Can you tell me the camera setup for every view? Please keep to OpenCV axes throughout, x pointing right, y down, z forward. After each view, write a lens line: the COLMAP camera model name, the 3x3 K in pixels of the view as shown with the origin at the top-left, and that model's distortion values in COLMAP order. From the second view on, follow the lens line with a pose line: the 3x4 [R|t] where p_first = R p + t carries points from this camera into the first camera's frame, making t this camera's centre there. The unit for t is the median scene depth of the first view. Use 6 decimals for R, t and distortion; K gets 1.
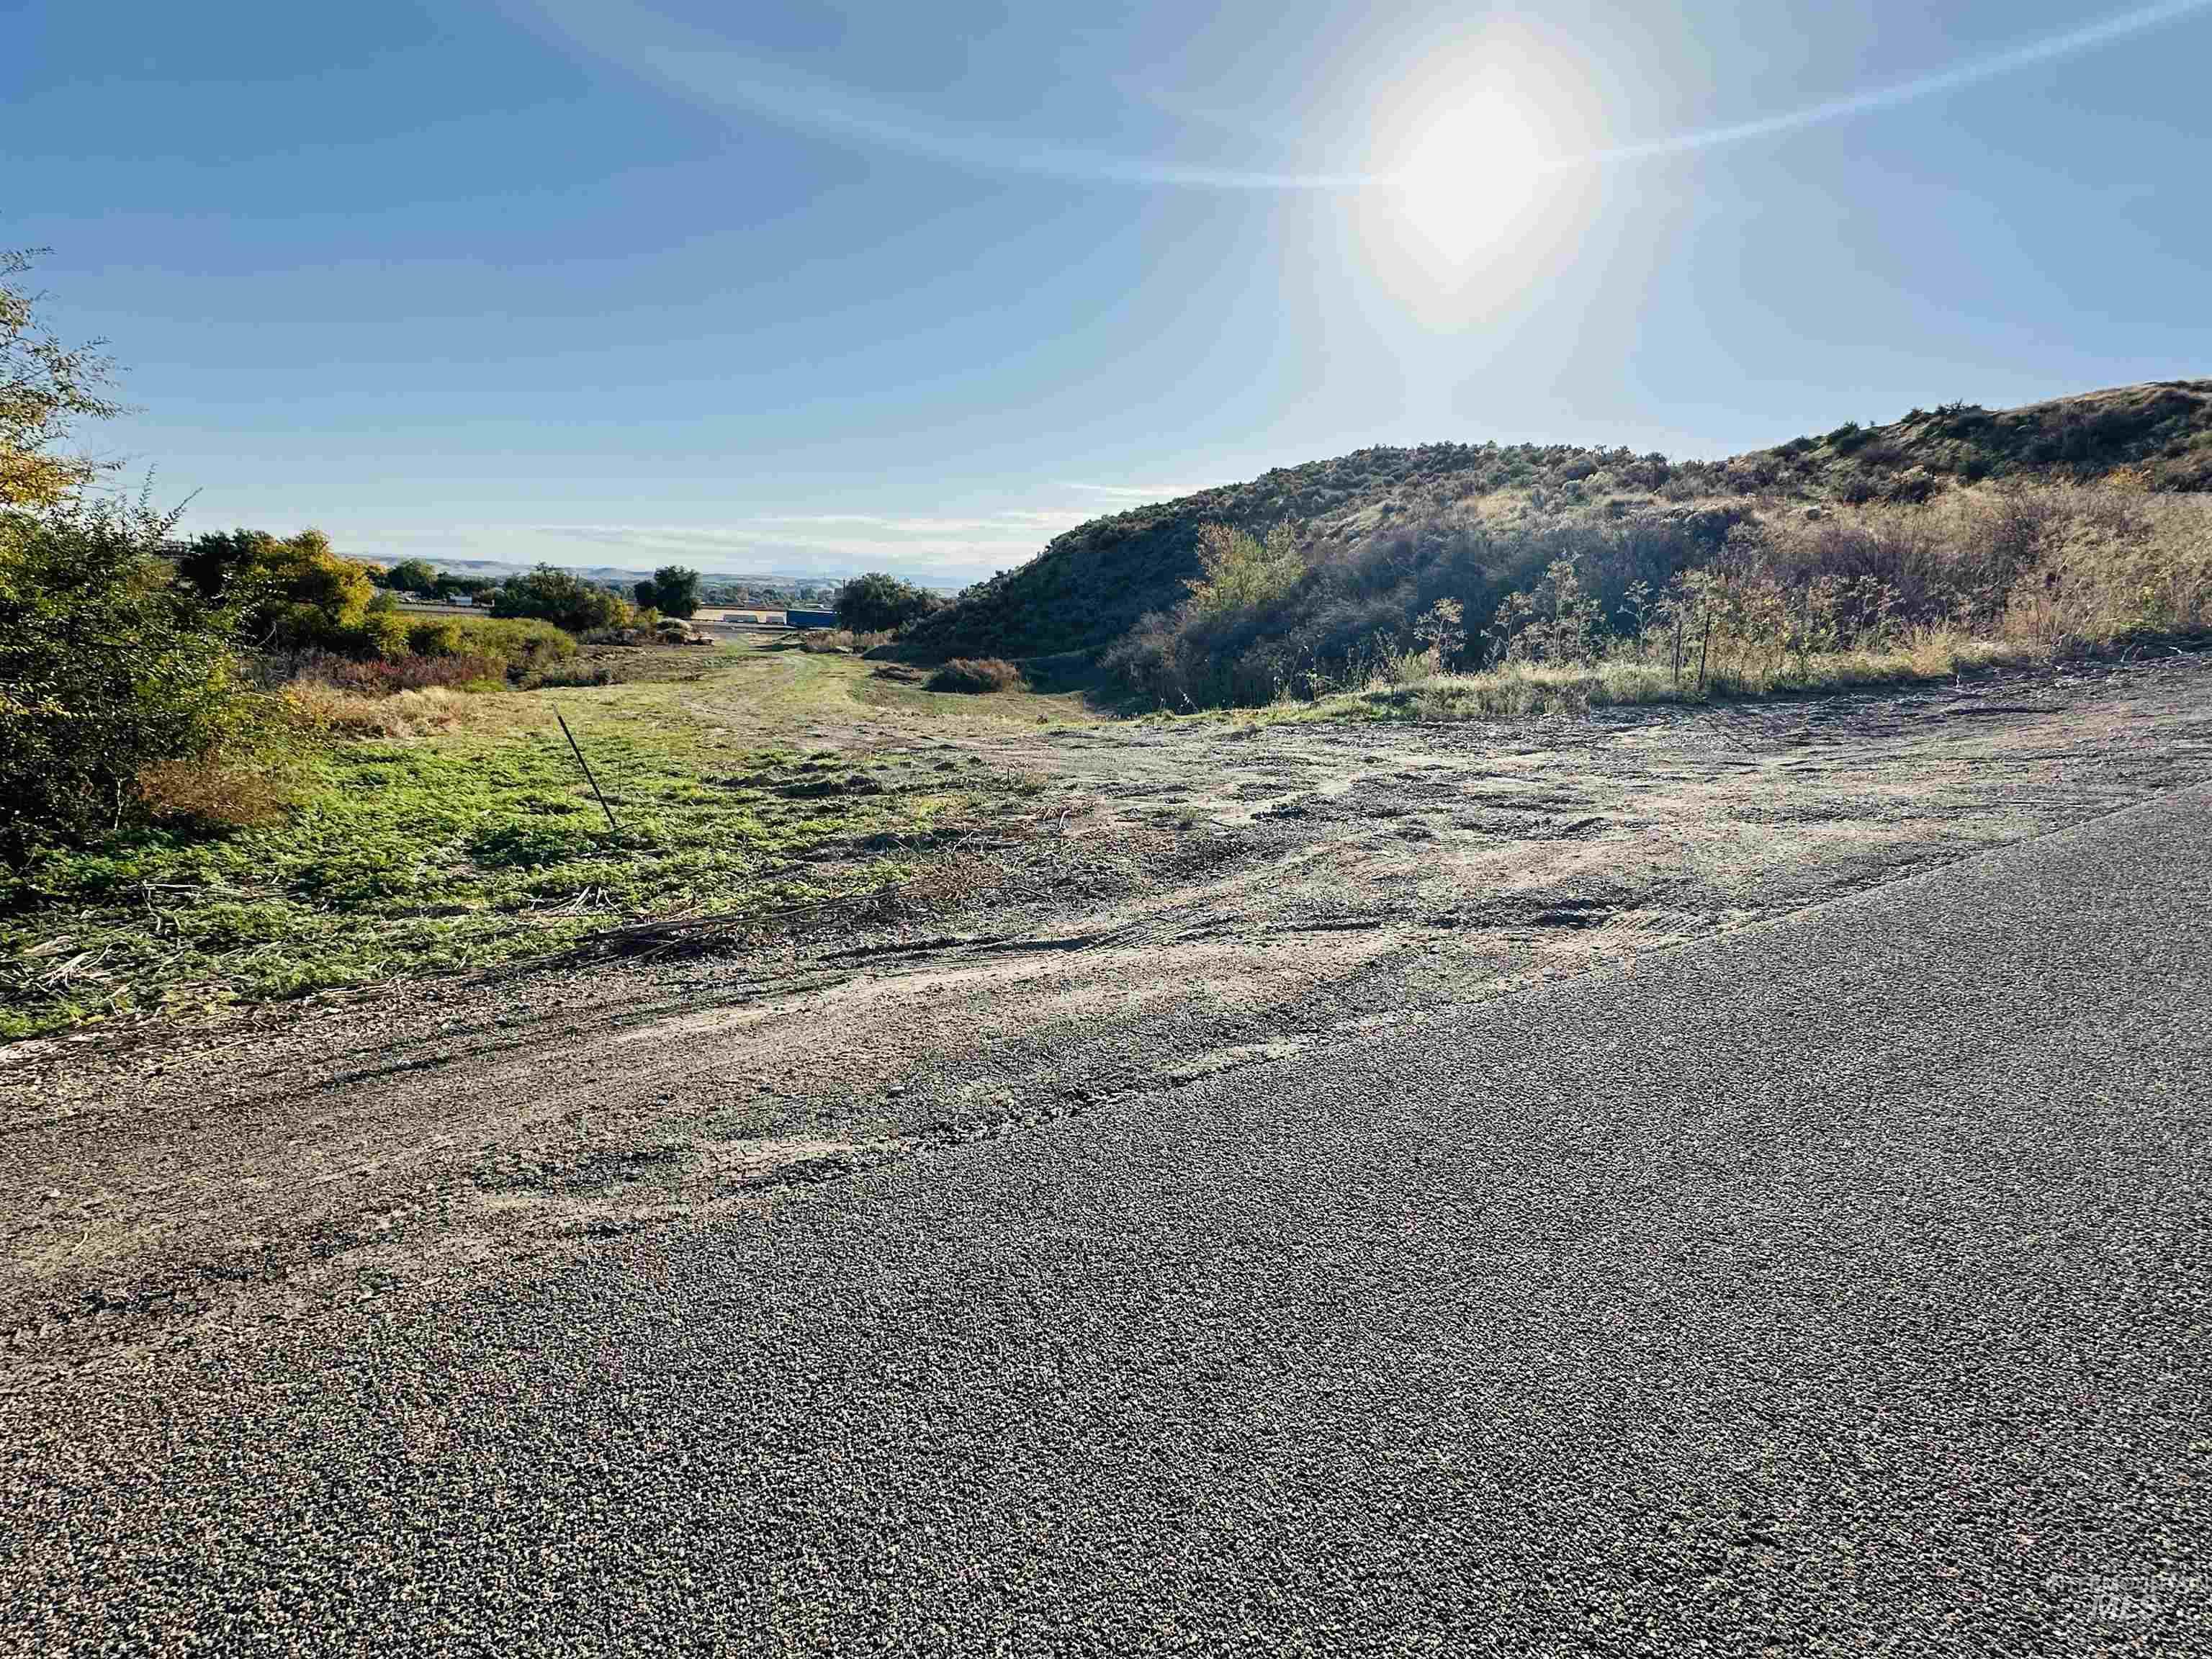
lens RADIAL K [[1010.2, 0, 1107.2], [0, 1010.2, 825.3], [0, 0, 1]] dist [-0.001128, 0.000345]
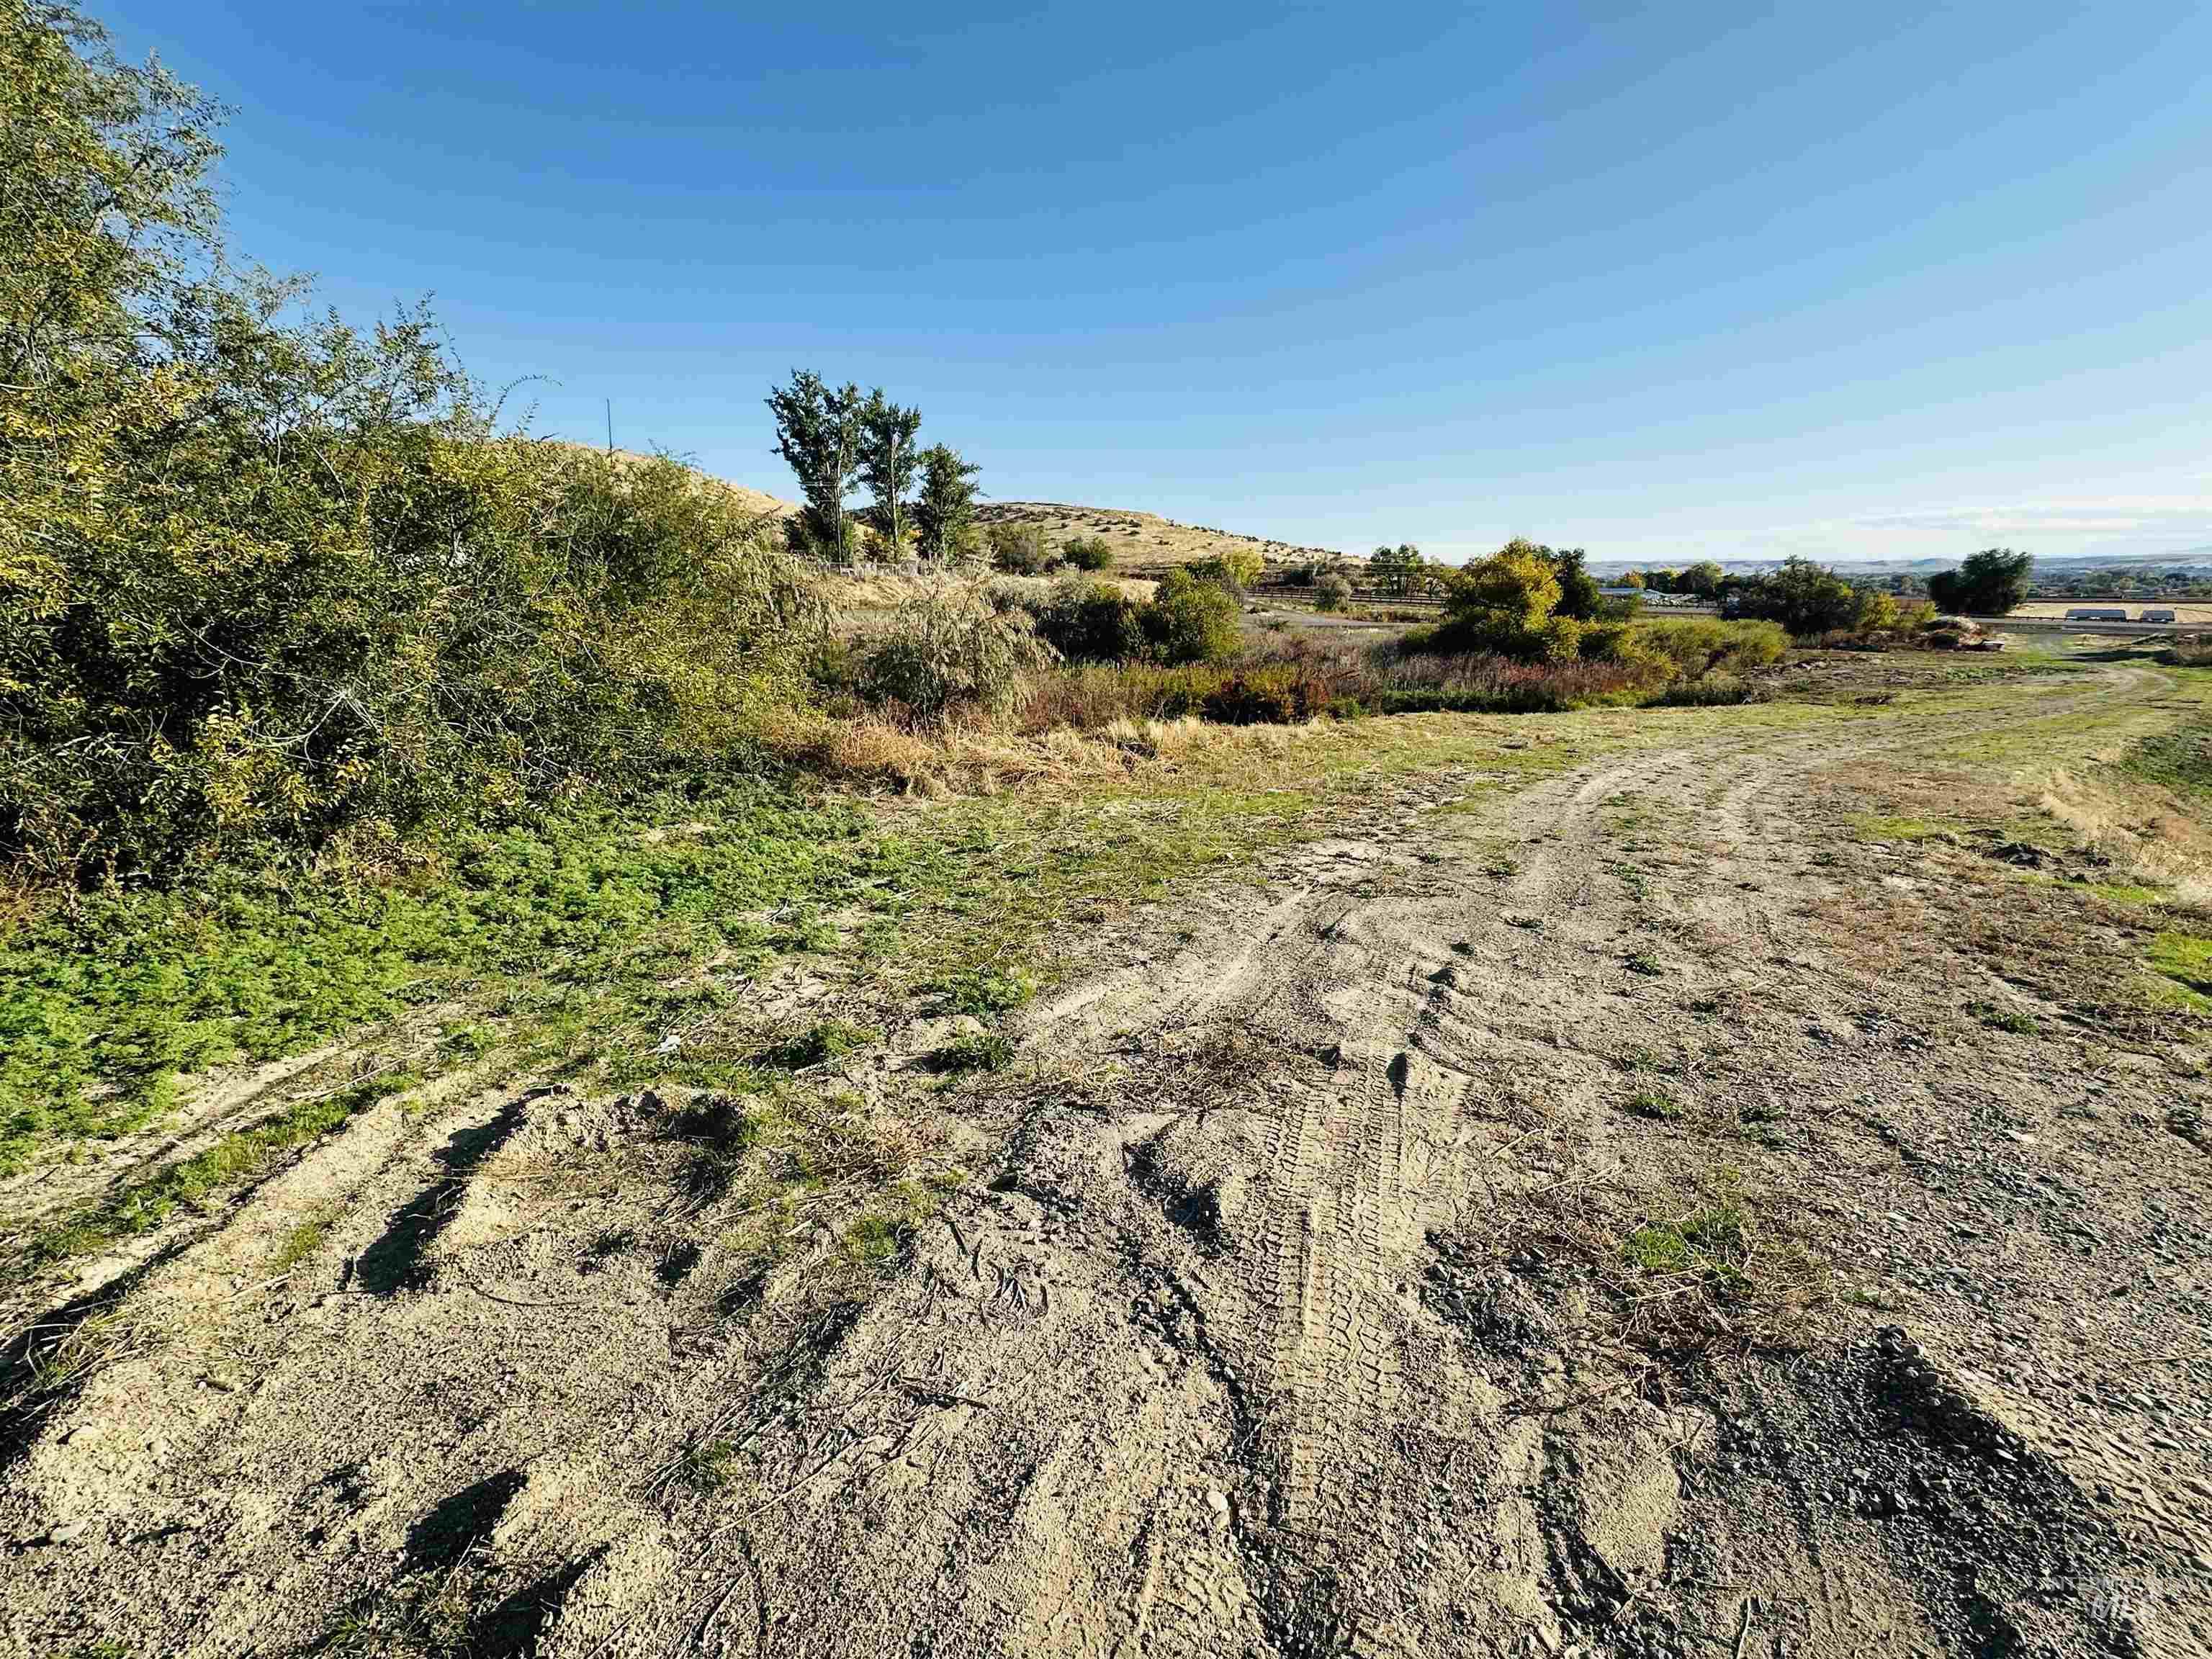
lens RADIAL K [[1010.2, 0, 1113.1], [0, 1010.2, 827.3], [0, 0, 1]] dist [-0.001128, 0.000345]
pose [[0.440635, 0.166530, -0.882105, 0.018418], [-0.165469, 0.980872, 0.102520, -0.212917], [0.882304, 0.100788, 0.459762, 1.025721]]
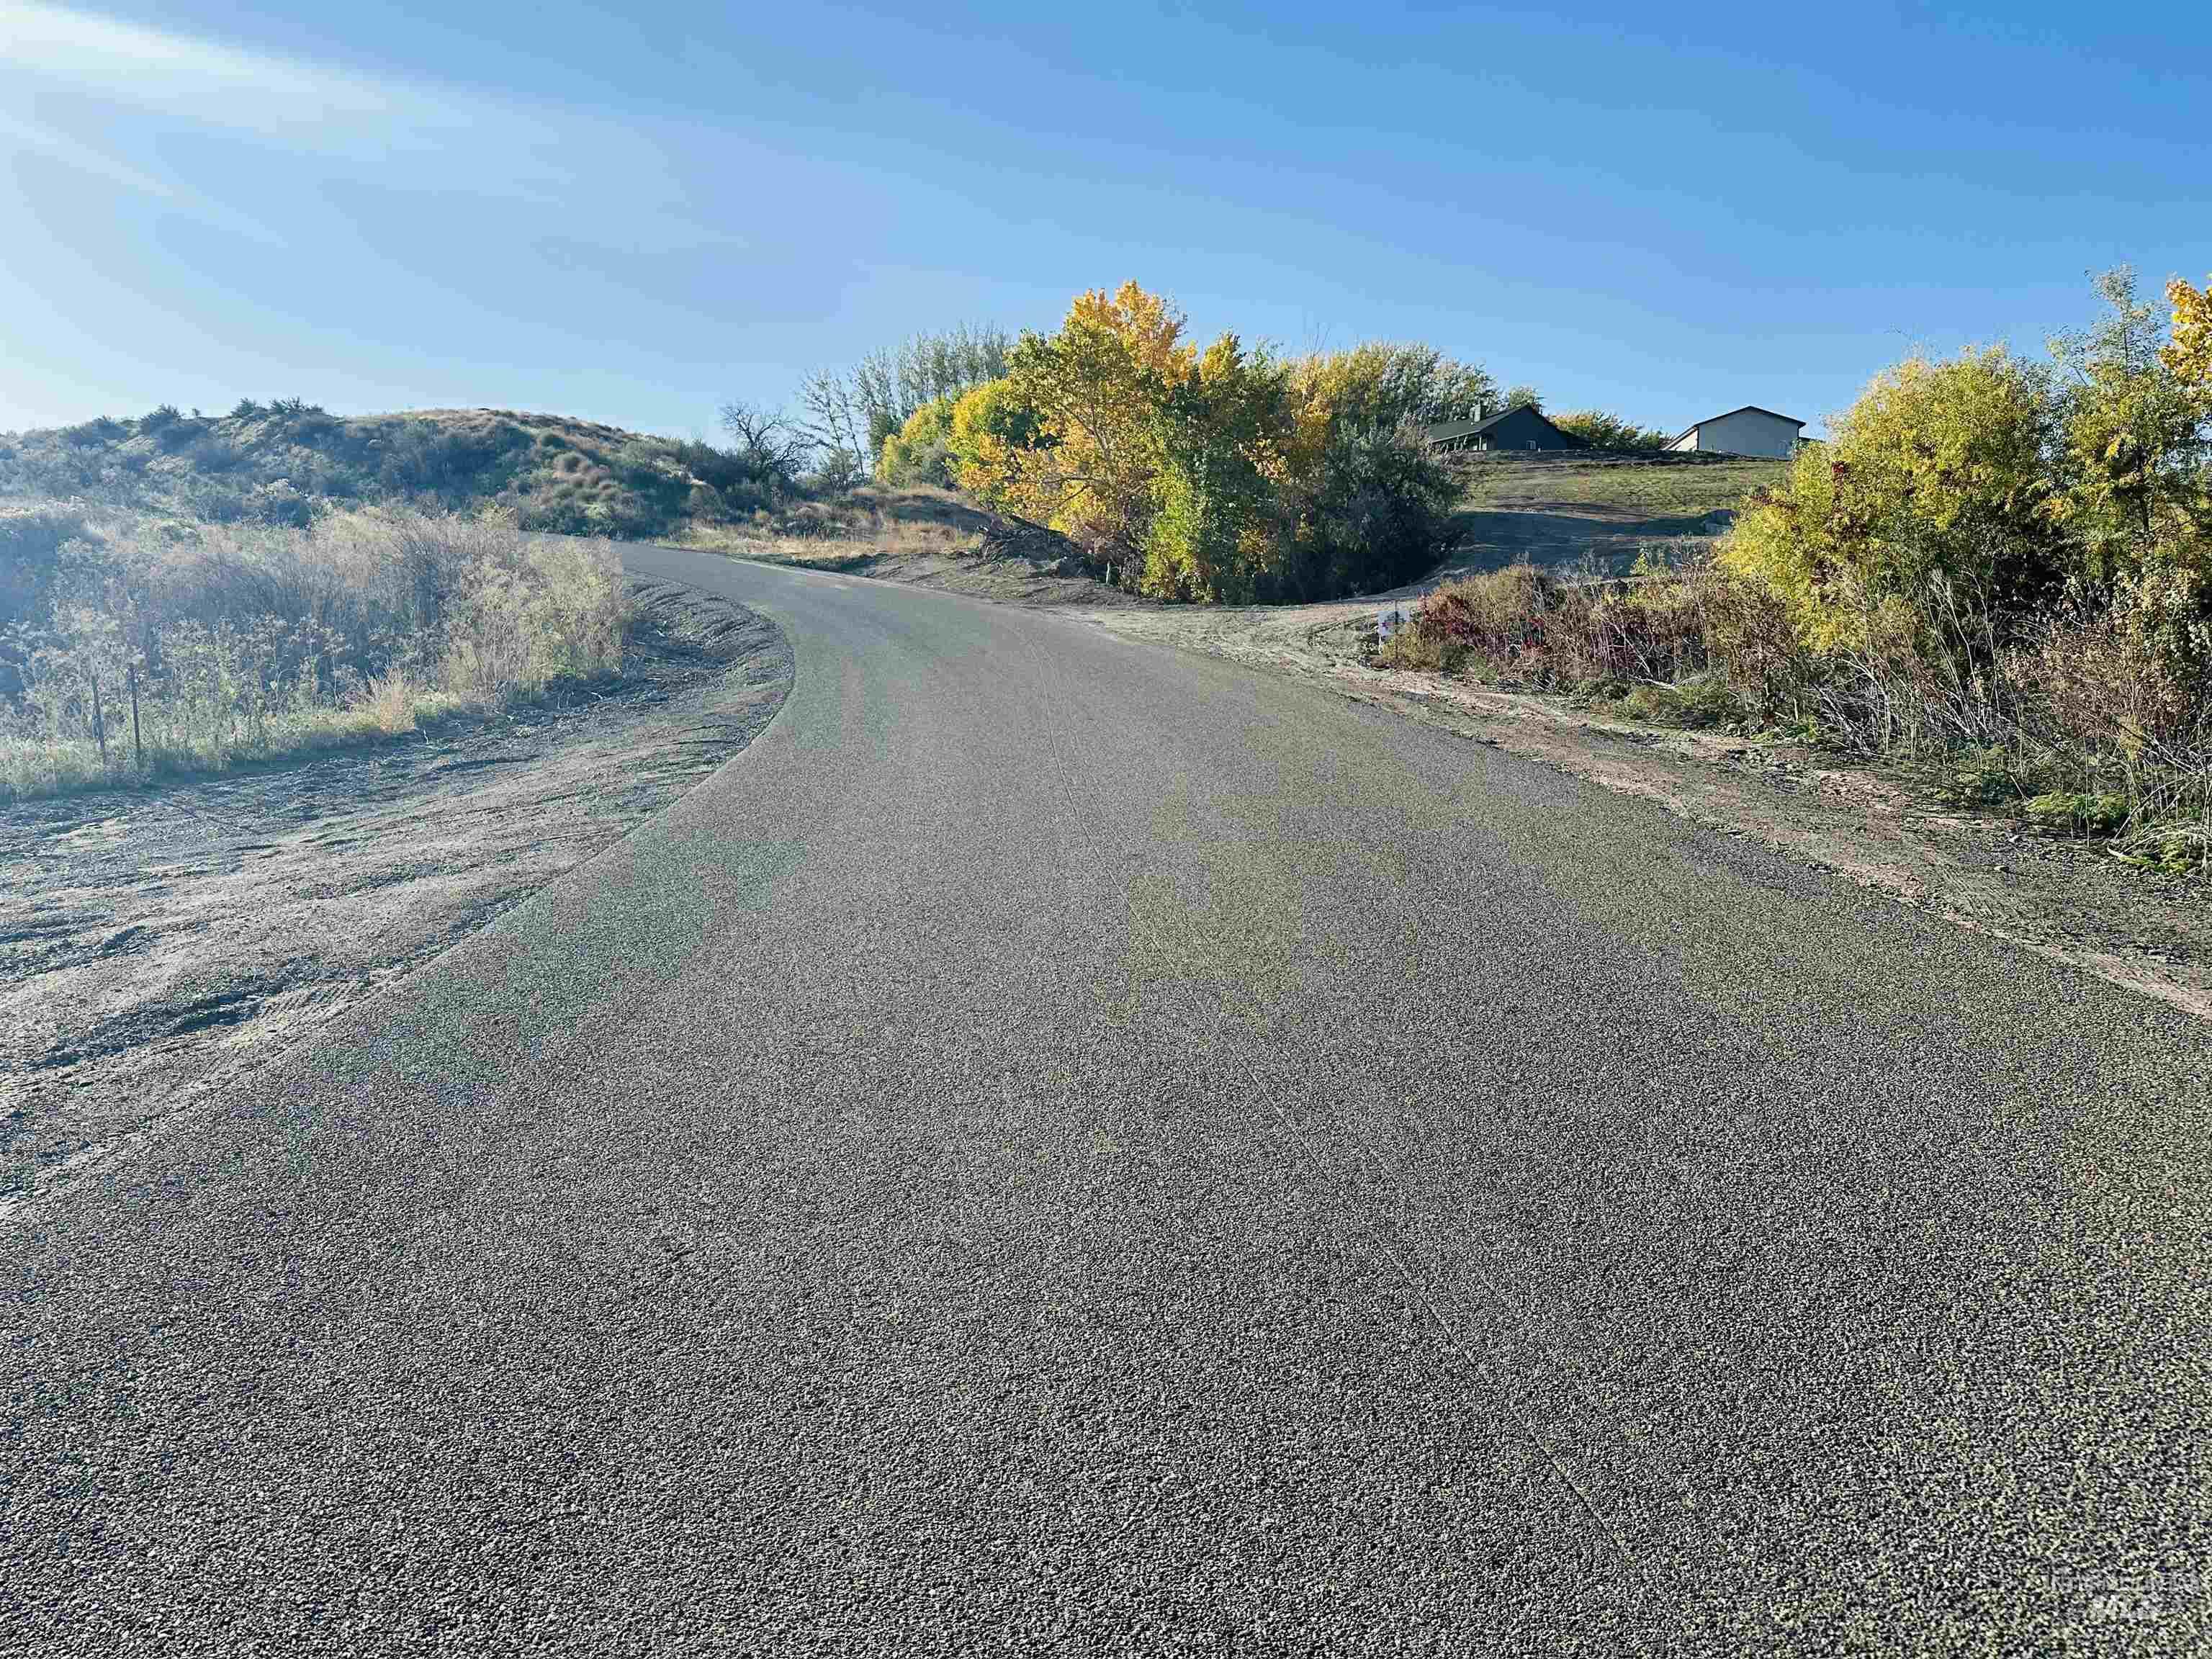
lens RADIAL K [[1583.9, 0, 1090.7], [0, 1583.9, 820.7], [0, 0, 1]] dist [0.088239, -0.107387]
pose [[0.426684, -0.103522, 0.898457, -0.202926], [0.207102, 0.978214, 0.014358, 0.032603], [-0.880369, 0.179946, 0.438828, -0.118410]]
